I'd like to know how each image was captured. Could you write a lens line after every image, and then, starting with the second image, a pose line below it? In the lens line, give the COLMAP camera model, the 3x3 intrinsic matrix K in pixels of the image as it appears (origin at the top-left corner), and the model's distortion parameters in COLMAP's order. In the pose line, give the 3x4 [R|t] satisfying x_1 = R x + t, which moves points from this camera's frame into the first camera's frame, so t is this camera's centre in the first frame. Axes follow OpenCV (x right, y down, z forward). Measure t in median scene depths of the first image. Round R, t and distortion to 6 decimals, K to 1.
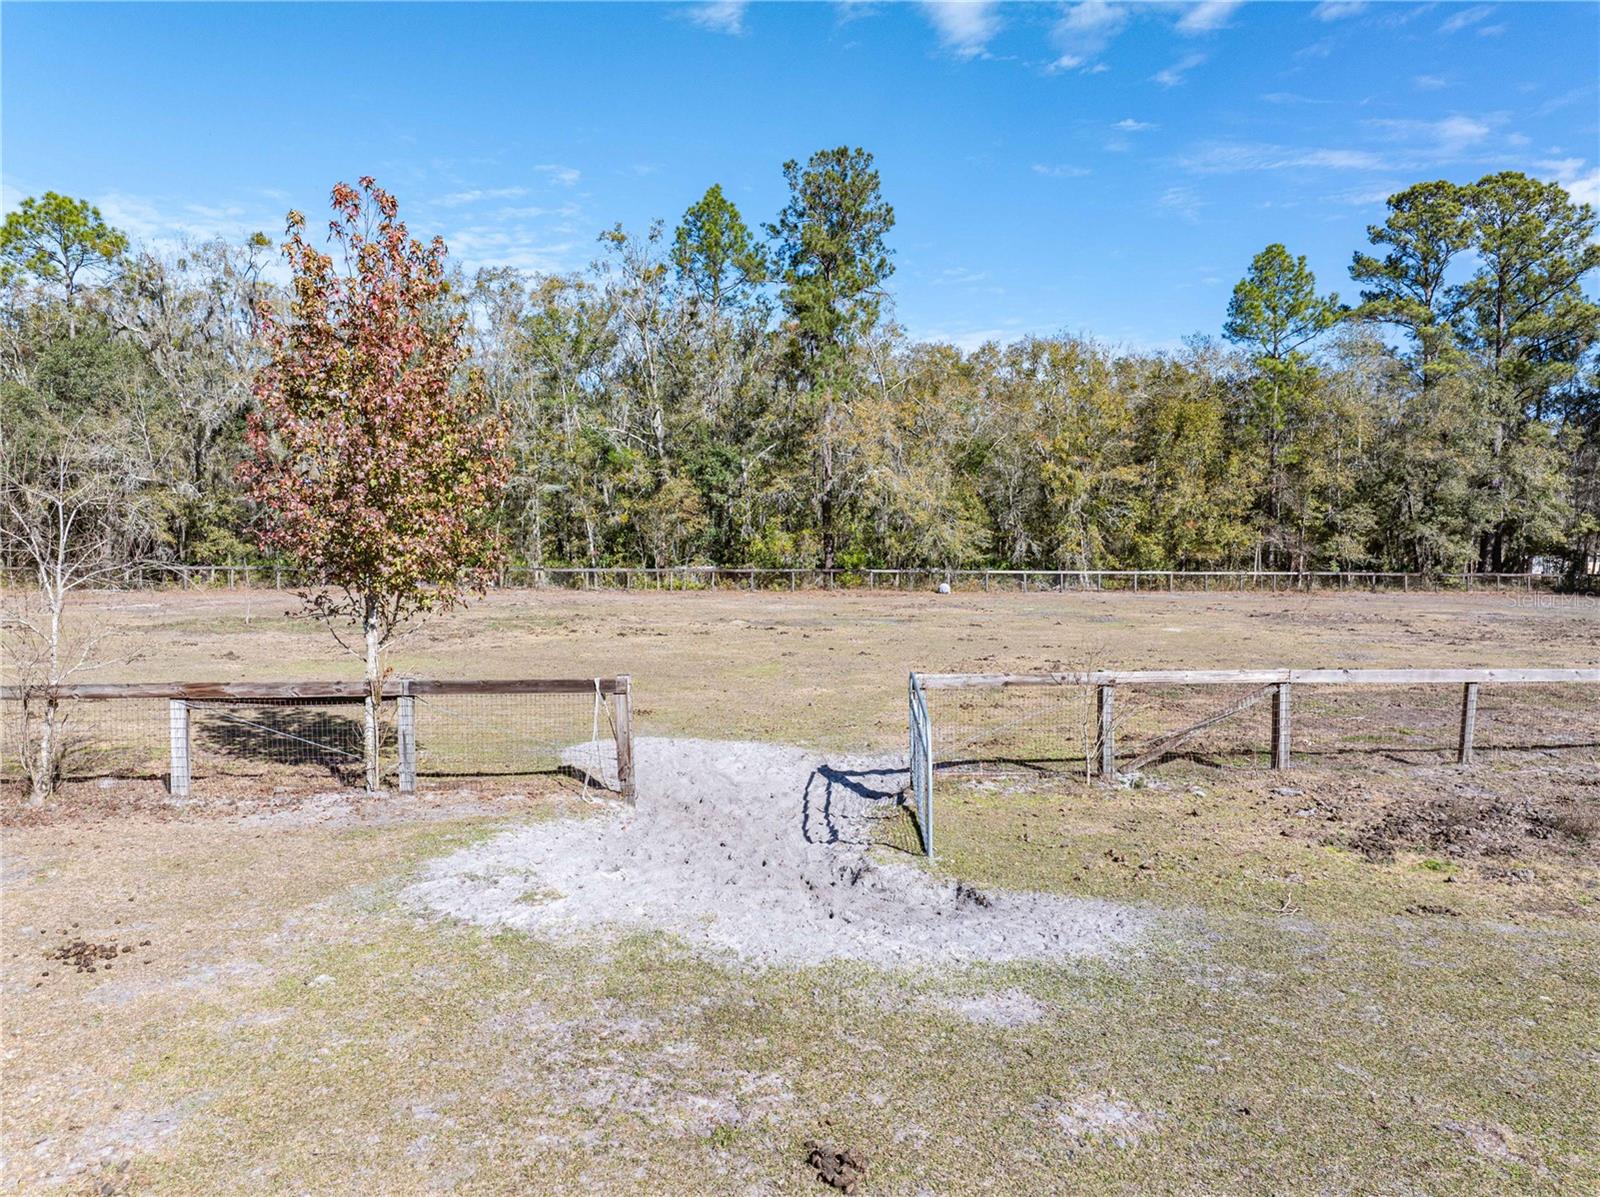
lens RADIAL K [[1119.2, 0, 809.6], [0, 1119.2, 599.5], [0, 0, 1]] dist [-0.032320, -0.001361]
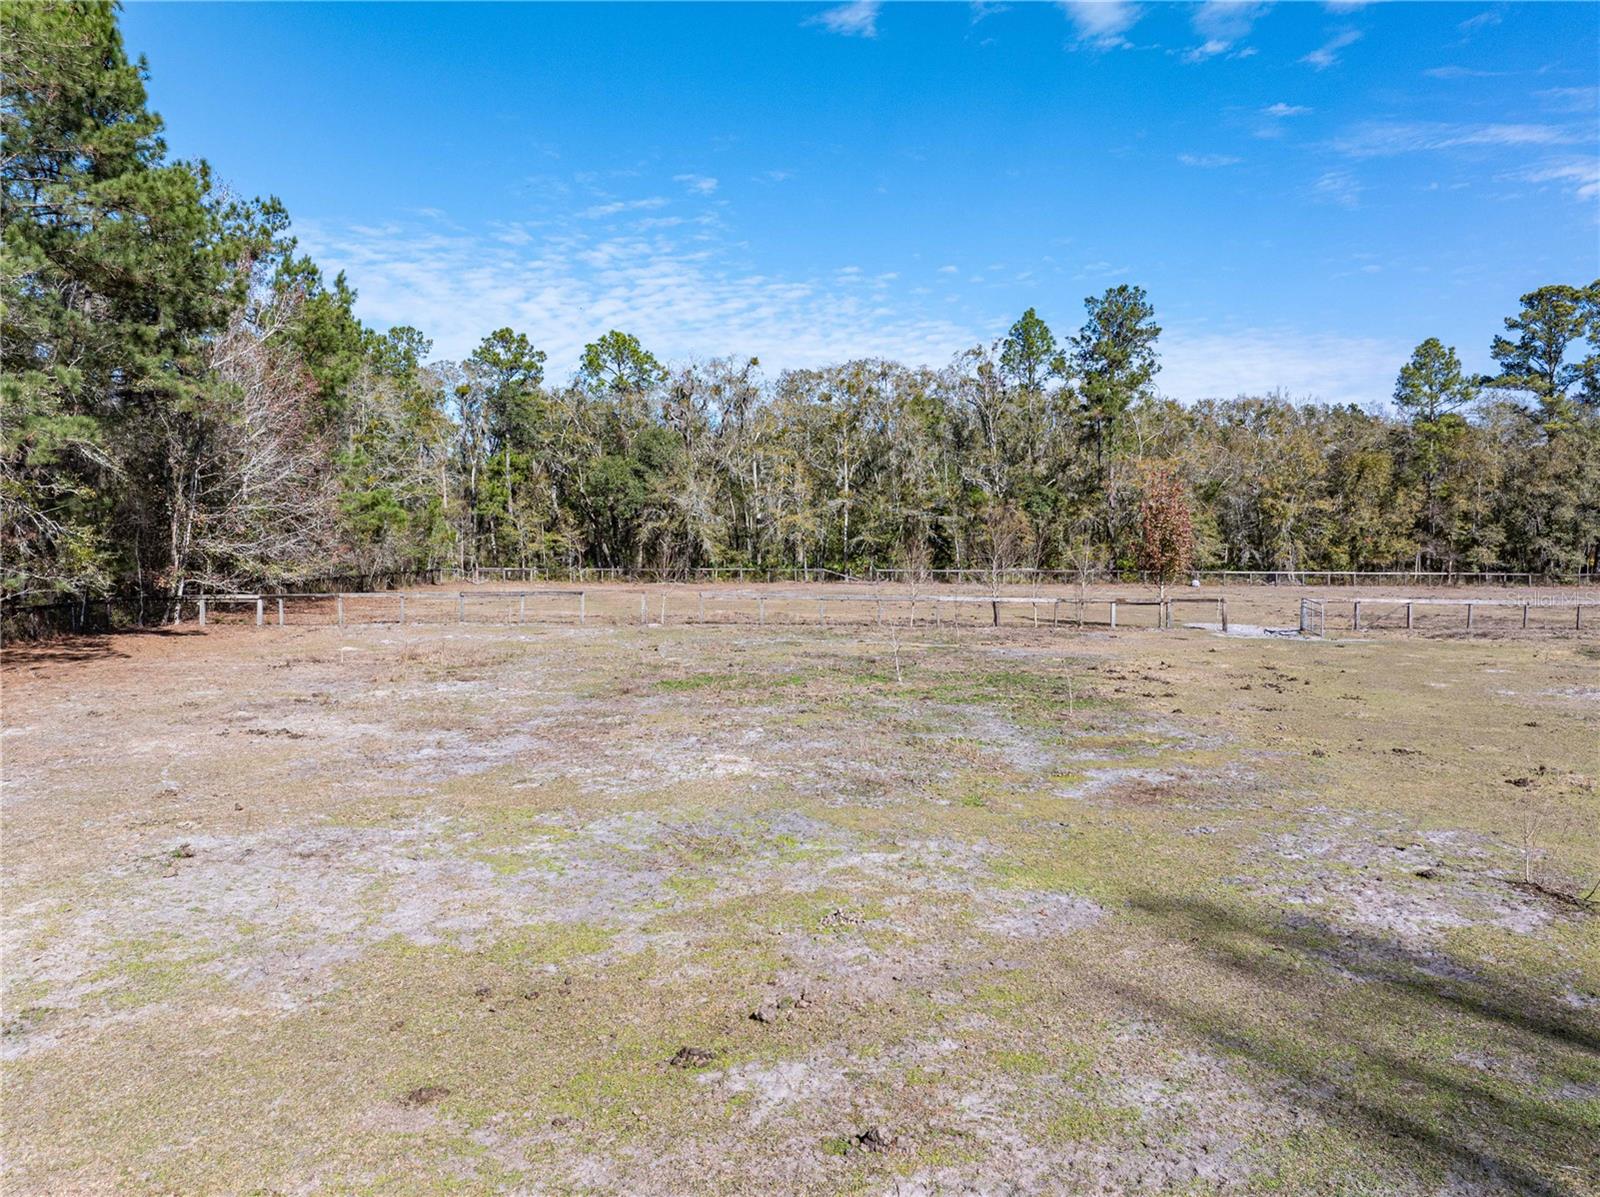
lens RADIAL K [[1122.0, 0, 793.2], [0, 1122.0, 601.4], [0, 0, 1]] dist [-0.077547, 0.057824]
pose [[0.990824, 0.003367, -0.135115, -0.195465], [-0.003257, 0.999994, 0.001040, 0.013111], [0.135118, -0.000590, 0.990829, -0.495130]]
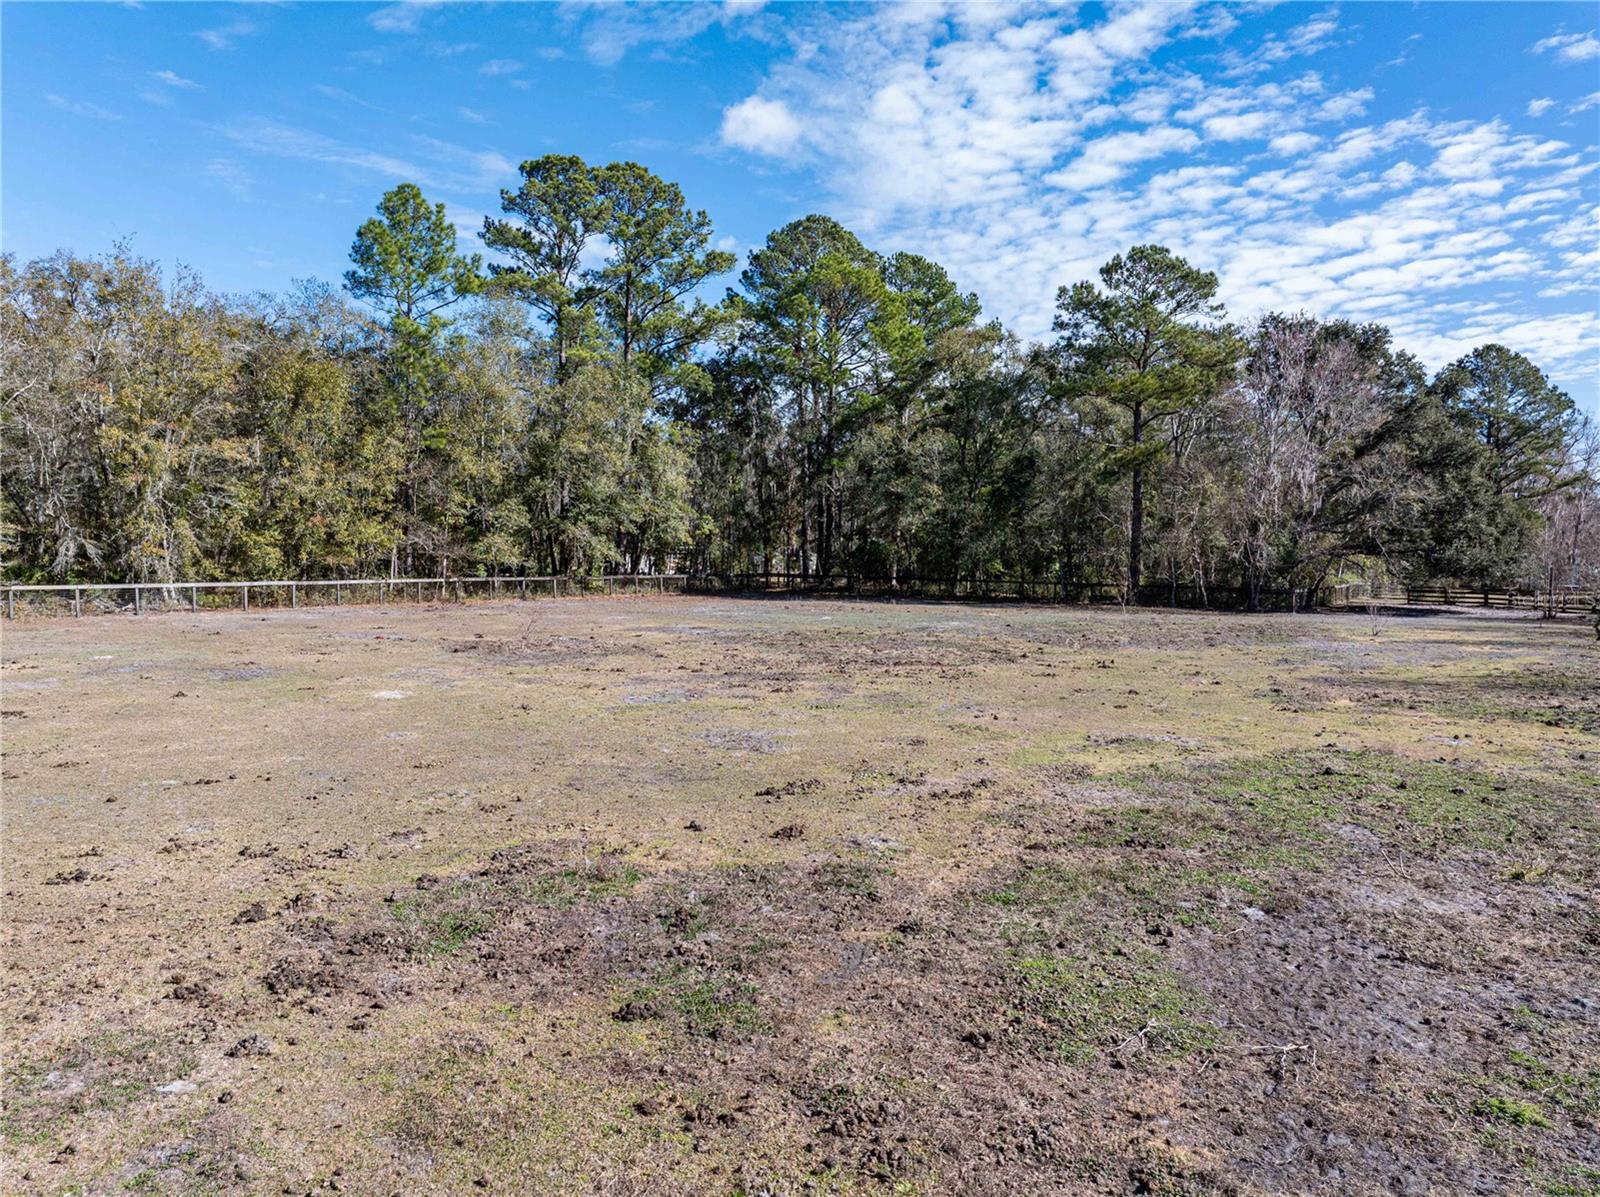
lens RADIAL K [[1122.0, 0, 793.2], [0, 1122.0, 601.4], [0, 0, 1]] dist [-0.077547, 0.057824]
pose [[0.706091, -0.031502, 0.707420, 0.029475], [0.025756, 0.999491, 0.018801, -0.016443], [-0.707653, 0.004945, 0.706543, 0.219647]]
